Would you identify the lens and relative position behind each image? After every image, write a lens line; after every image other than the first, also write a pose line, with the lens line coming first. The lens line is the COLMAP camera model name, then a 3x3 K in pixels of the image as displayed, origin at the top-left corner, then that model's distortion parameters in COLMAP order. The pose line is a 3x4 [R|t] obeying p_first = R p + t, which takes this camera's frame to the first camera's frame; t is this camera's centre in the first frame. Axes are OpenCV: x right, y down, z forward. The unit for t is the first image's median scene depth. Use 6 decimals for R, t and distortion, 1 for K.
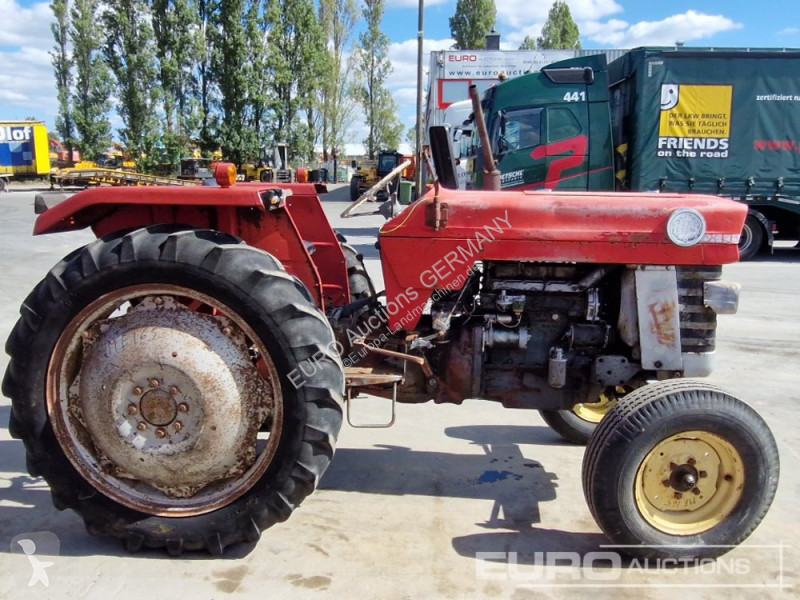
lens RADIAL K [[668.0, 0, 381.4], [0, 668.0, 287.7], [0, 0, 1]] dist [-0.004478, 0.001851]
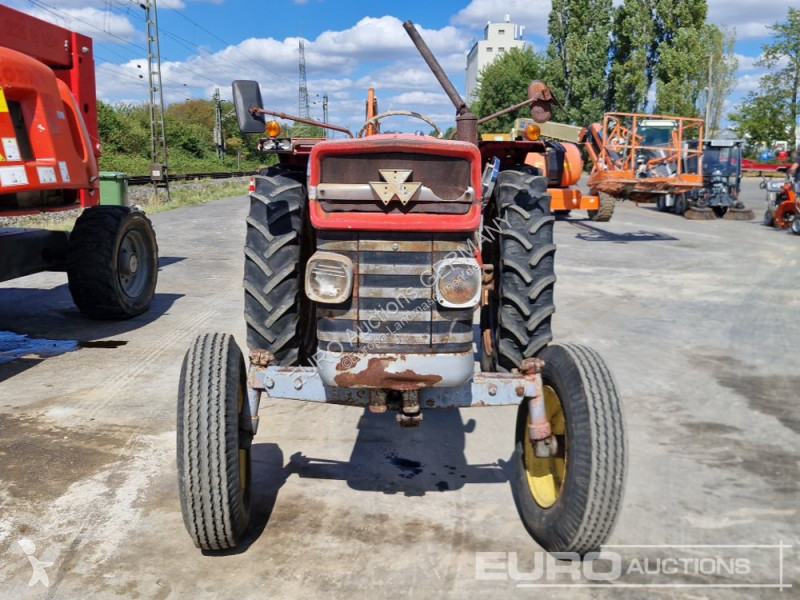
lens RADIAL K [[772.5, 0, 415.6], [0, 772.5, 308.6], [0, 0, 1]] dist [0.138143, -0.208478]
pose [[0.081831, 0.182955, -0.979710, 1.243831], [-0.179528, 0.969633, 0.166078, -0.100272], [0.980343, 0.162295, 0.112191, 0.938531]]
